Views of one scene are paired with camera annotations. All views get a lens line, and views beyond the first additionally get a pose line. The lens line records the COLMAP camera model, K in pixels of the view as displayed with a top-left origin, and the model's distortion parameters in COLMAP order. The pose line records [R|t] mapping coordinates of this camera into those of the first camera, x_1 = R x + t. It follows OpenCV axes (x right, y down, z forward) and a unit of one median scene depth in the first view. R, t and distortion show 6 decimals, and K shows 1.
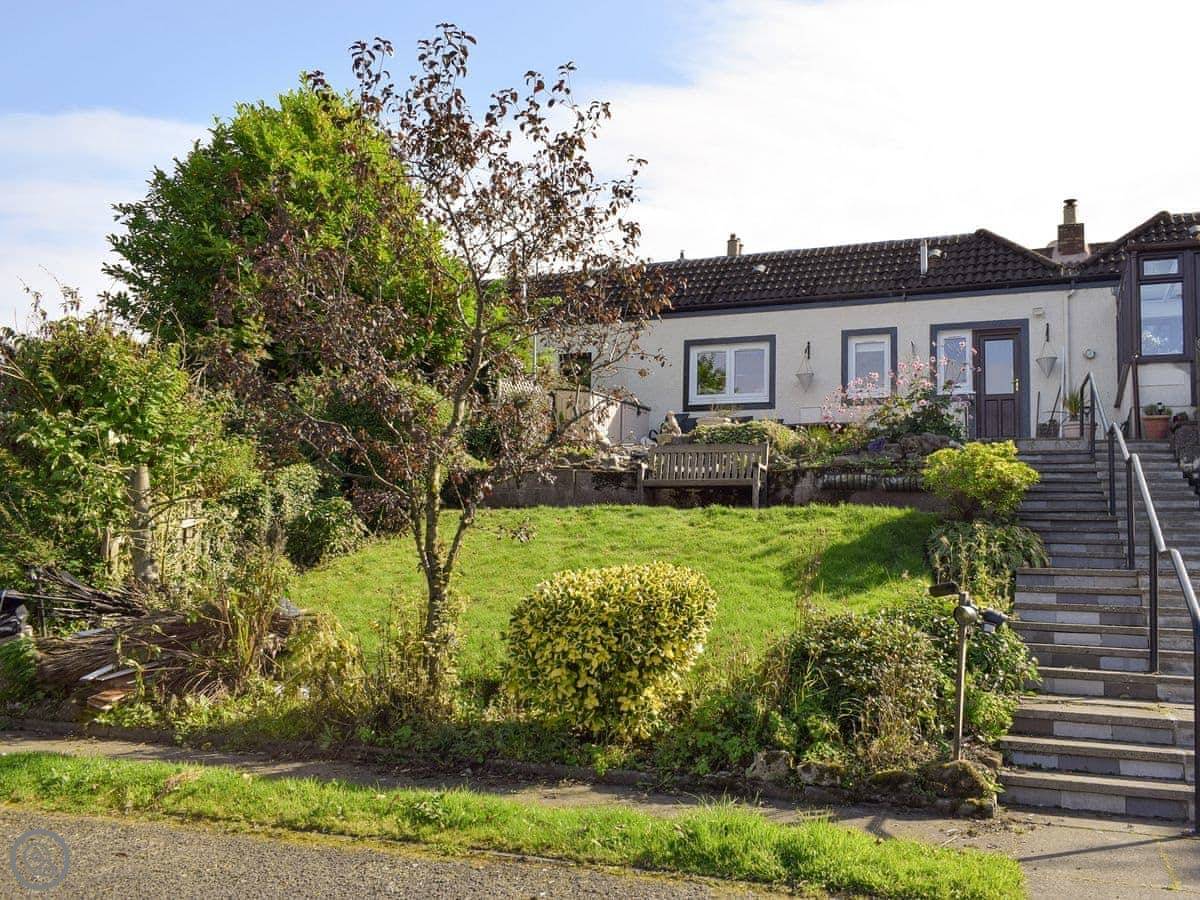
lens RADIAL K [[855.6, 0, 600.0], [0, 855.6, 450.0], [0, 0, 1]] dist [-0.004451, -0.000563]
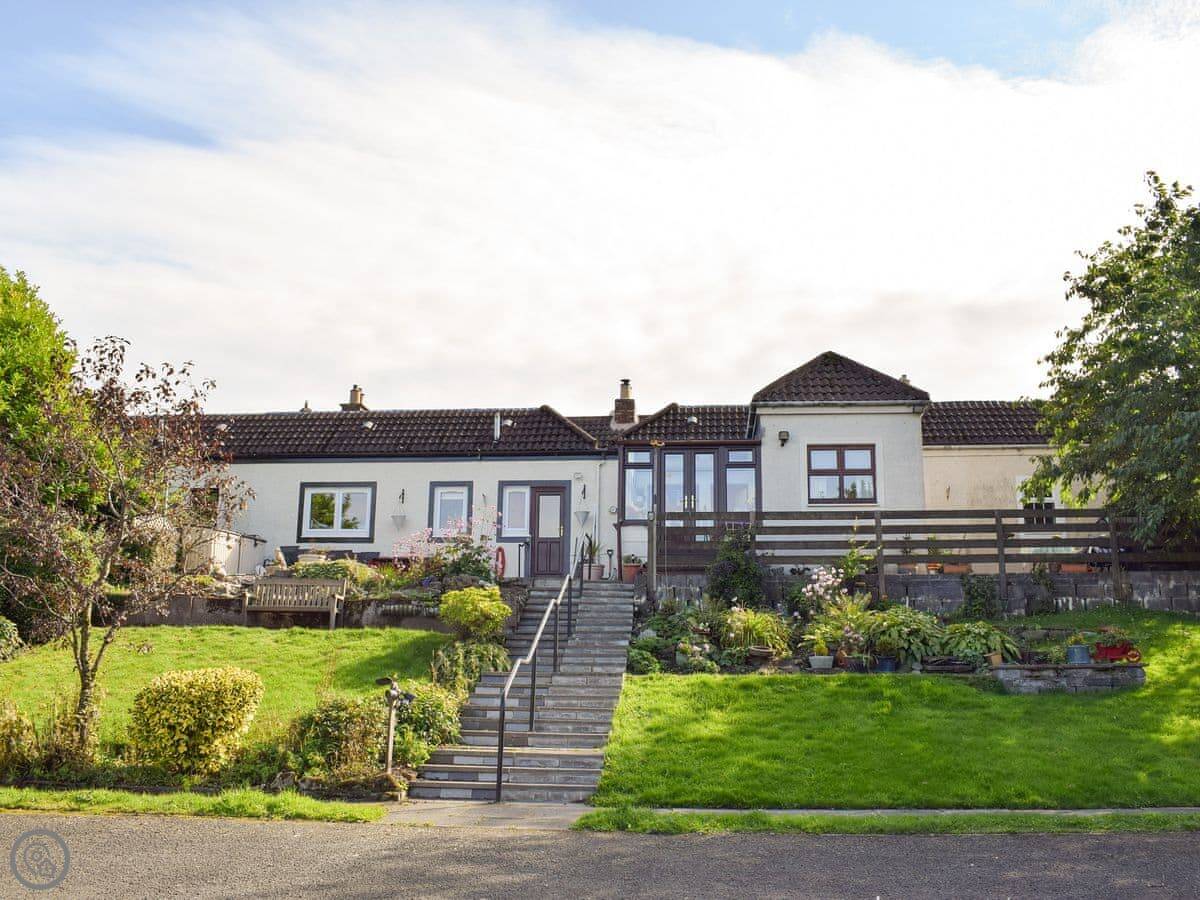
lens RADIAL K [[1094.9, 0, 600.0], [0, 1094.9, 450.0], [0, 0, 1]] dist [-0.089387, 0.003835]
pose [[0.956611, 0.049505, 0.287132, 0.101488], [-0.027315, 0.996358, -0.080780, -0.104571], [-0.290085, 0.069432, 0.954479, -0.938234]]
